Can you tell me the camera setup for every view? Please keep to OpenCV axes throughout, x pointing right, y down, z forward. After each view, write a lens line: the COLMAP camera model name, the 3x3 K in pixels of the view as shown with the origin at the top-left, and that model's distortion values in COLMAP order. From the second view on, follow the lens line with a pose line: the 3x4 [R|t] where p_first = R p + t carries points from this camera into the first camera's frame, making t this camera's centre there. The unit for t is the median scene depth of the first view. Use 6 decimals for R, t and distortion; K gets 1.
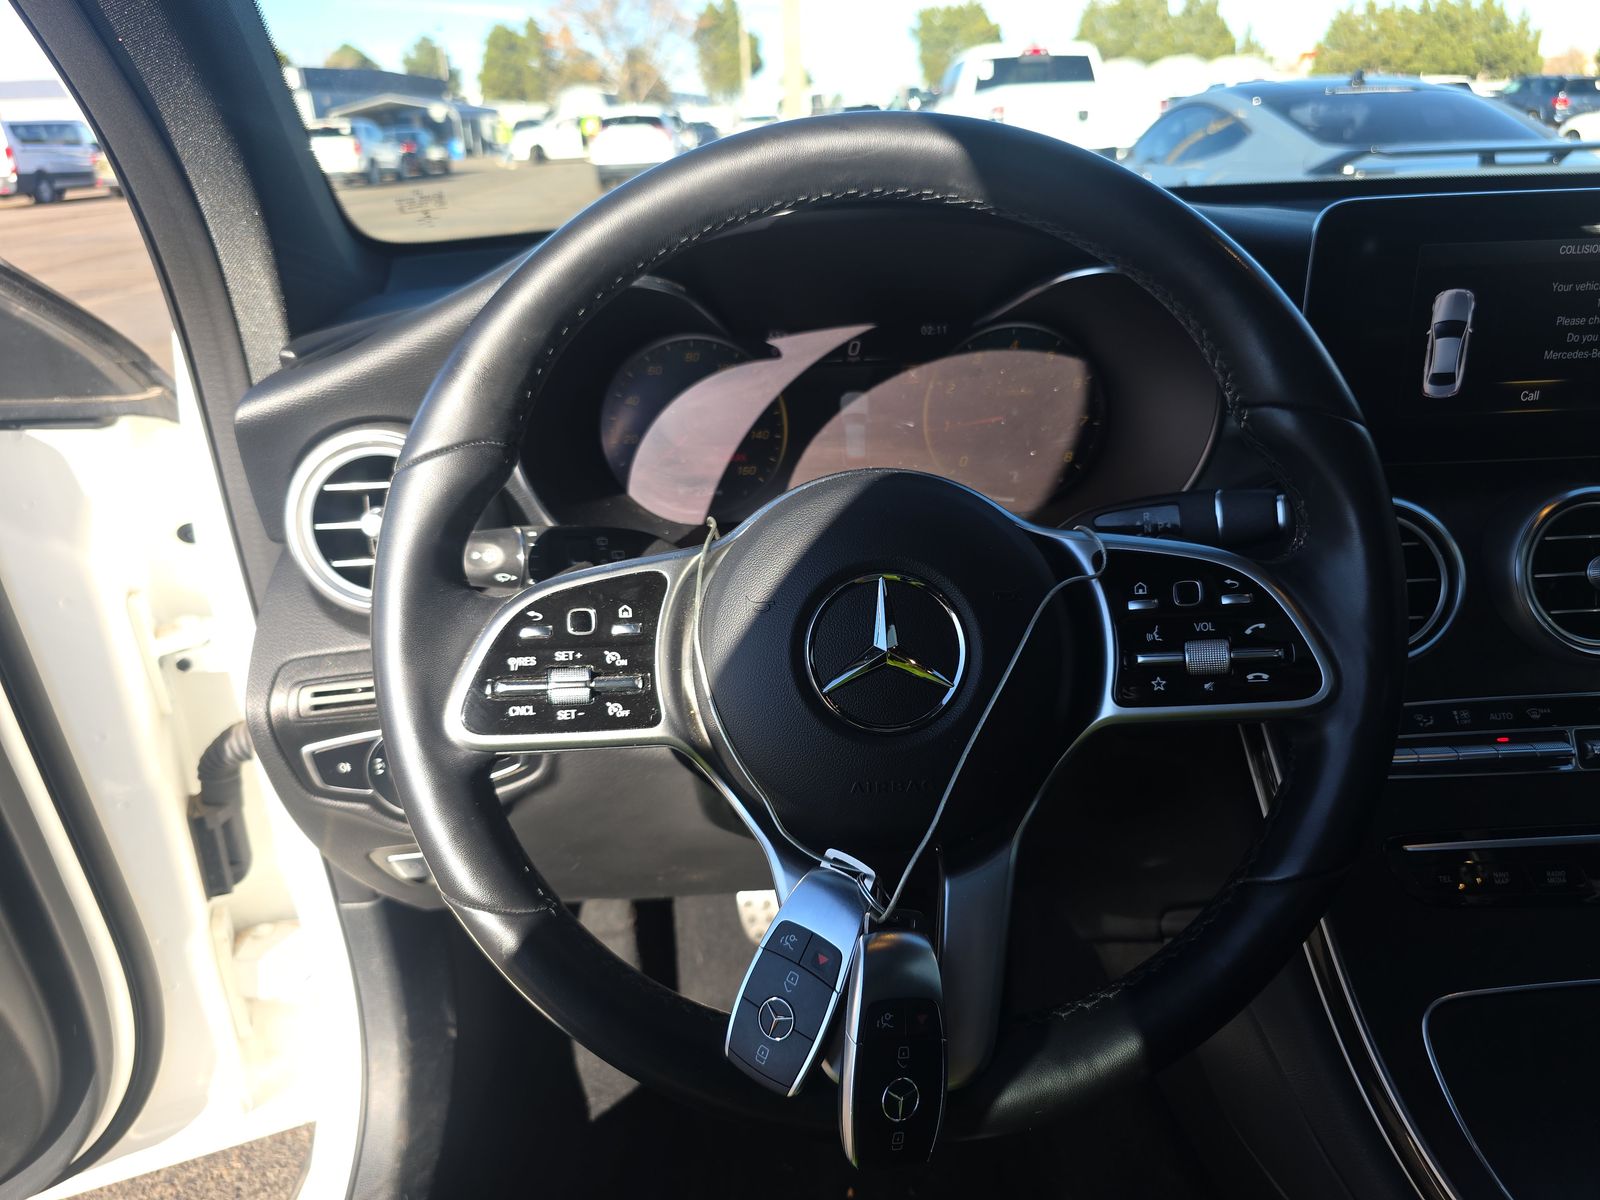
lens RADIAL K [[1069.3, 0, 805.1], [0, 1069.3, 607.3], [0, 0, 1]] dist [0.017301, -0.021822]
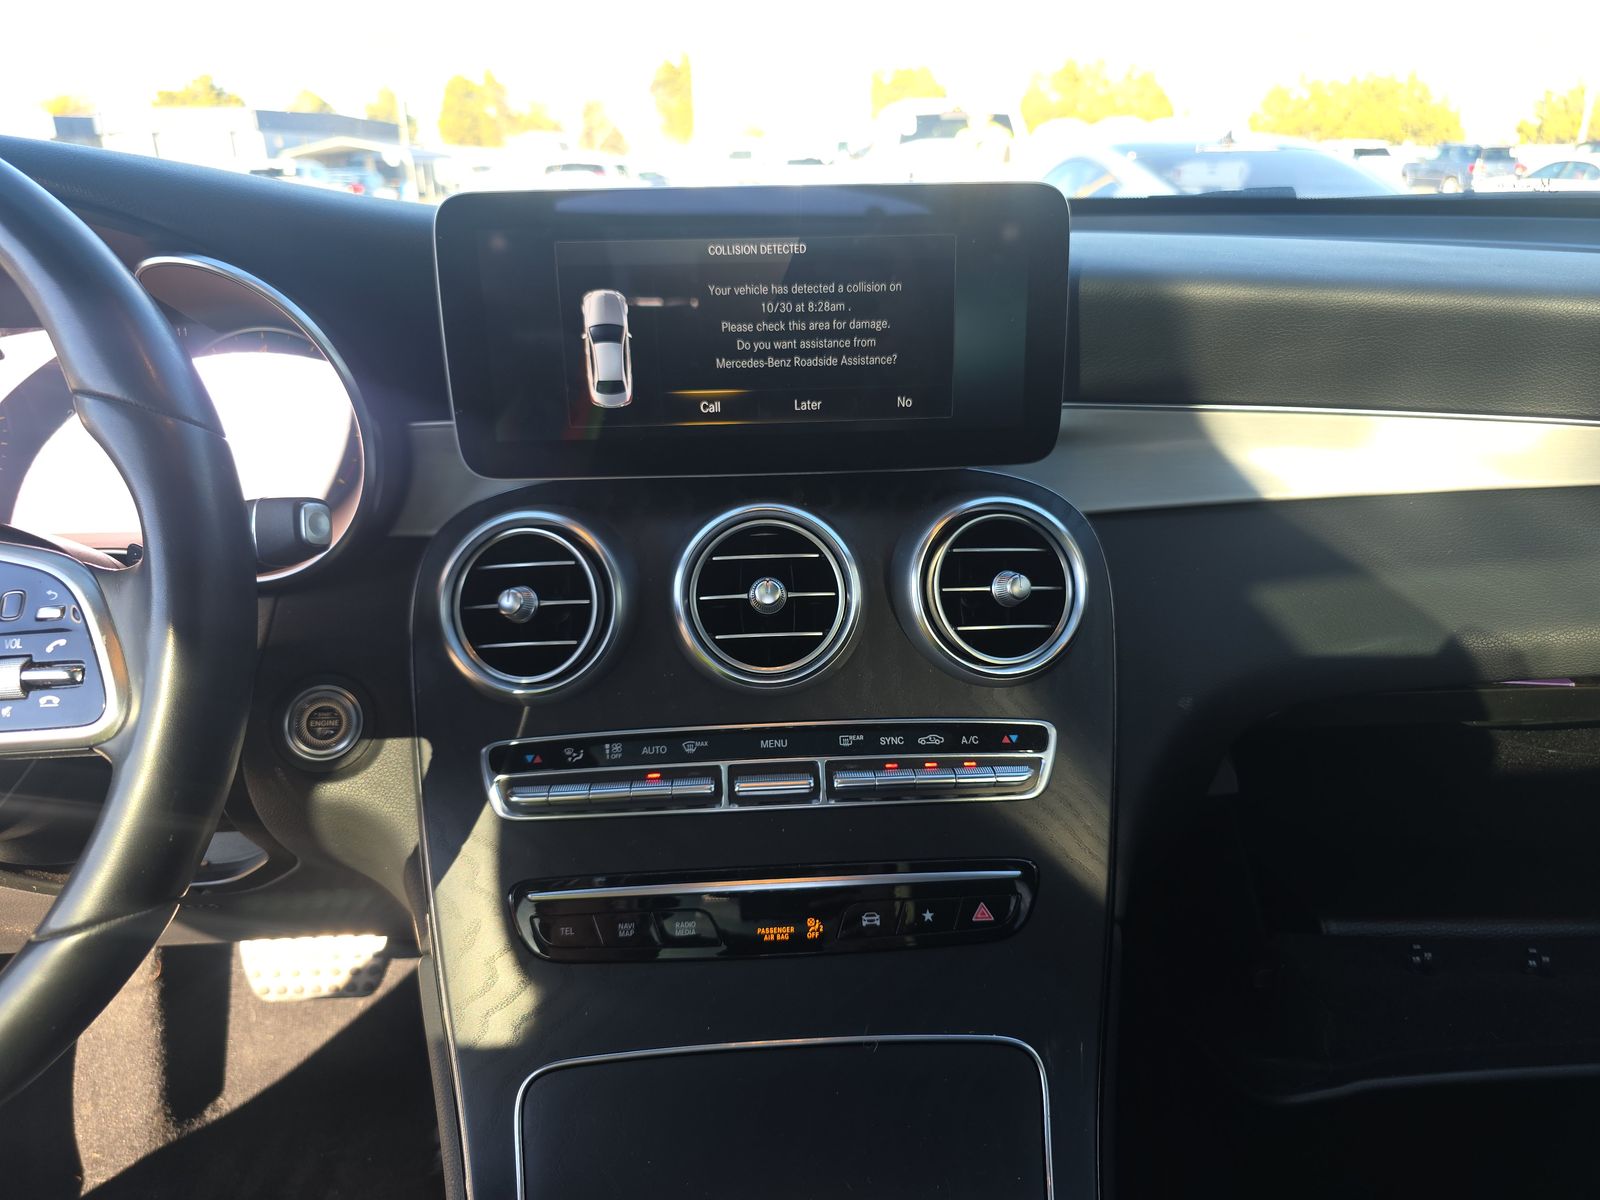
lens RADIAL K [[1069.3, 0, 794.5], [0, 1069.3, 601.2], [0, 0, 1]] dist [0.017301, -0.021822]
pose [[0.999380, 0.007886, 0.034325, 0.633333], [-0.006308, 0.998930, -0.045826, 0.012867], [-0.034649, 0.045581, 0.998360, 0.064844]]
